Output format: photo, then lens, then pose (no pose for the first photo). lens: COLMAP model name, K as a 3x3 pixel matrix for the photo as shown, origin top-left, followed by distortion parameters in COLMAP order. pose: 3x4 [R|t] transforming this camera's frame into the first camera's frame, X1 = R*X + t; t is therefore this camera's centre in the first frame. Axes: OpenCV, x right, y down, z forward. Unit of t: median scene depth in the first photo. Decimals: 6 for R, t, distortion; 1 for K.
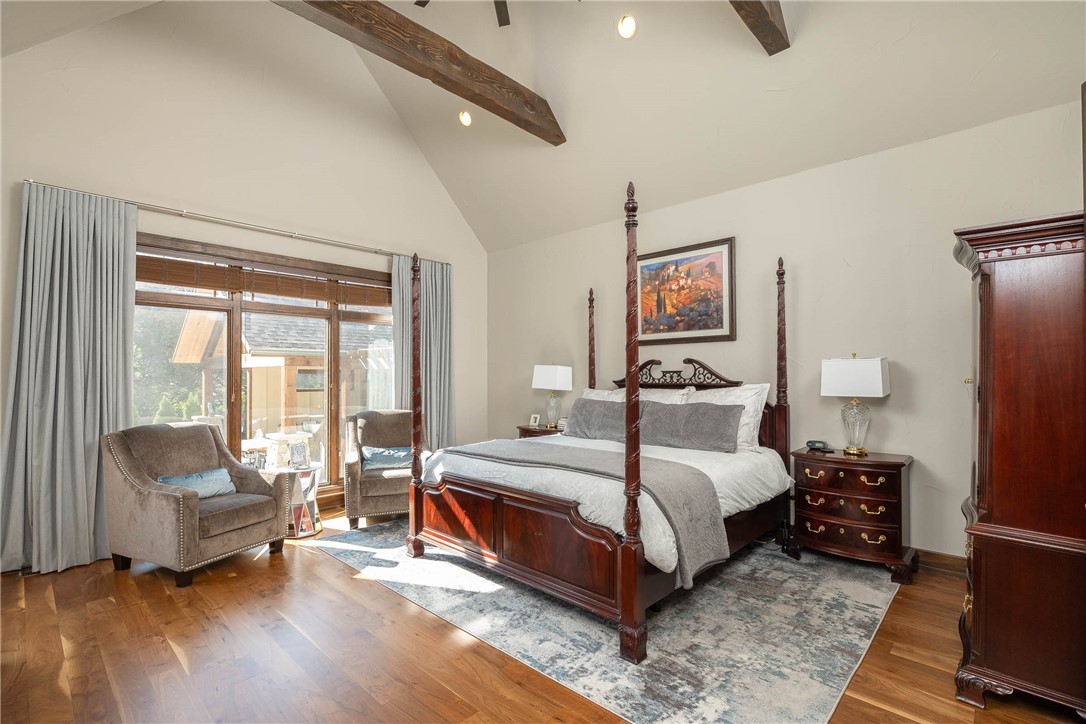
lens RADIAL K [[499.8, 0, 543.0], [0, 499.8, 362.0], [0, 0, 1]] dist [-0.003839, -0.000148]
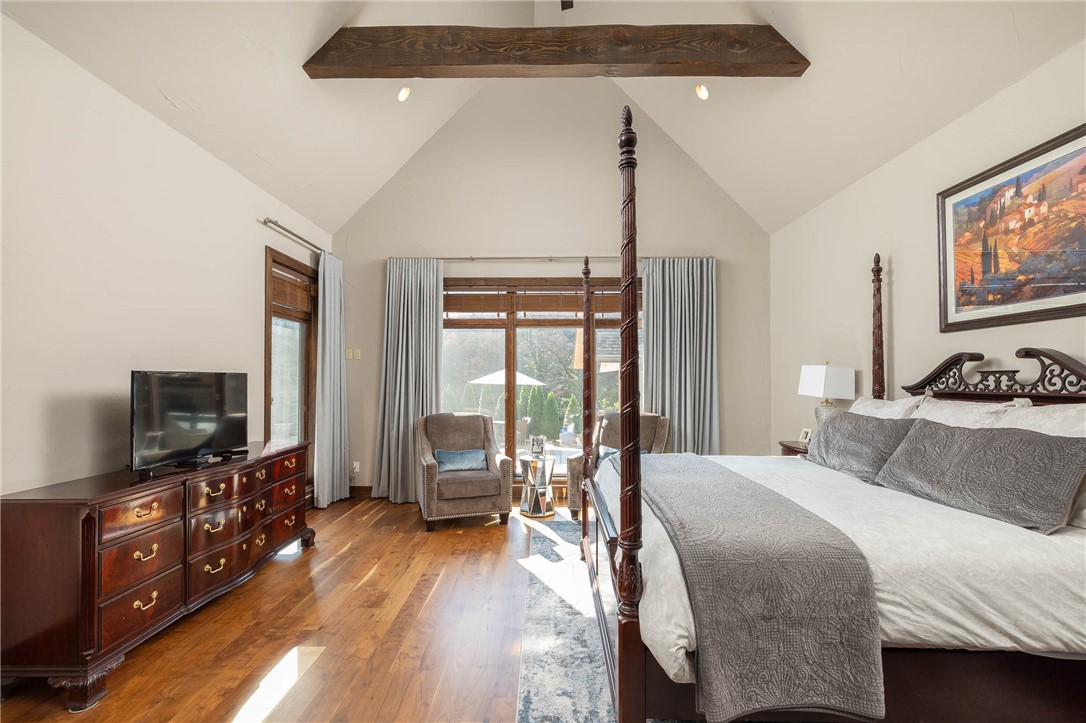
lens RADIAL K [[473.4, 0, 540.2], [0, 473.4, 367.0], [0, 0, 1]] dist [0.001593, 0.000117]
pose [[0.672735, -0.016601, -0.739697, 0.306608], [0.018884, 0.999808, -0.005265, 0.006284], [0.739642, -0.010426, 0.672919, 0.235085]]
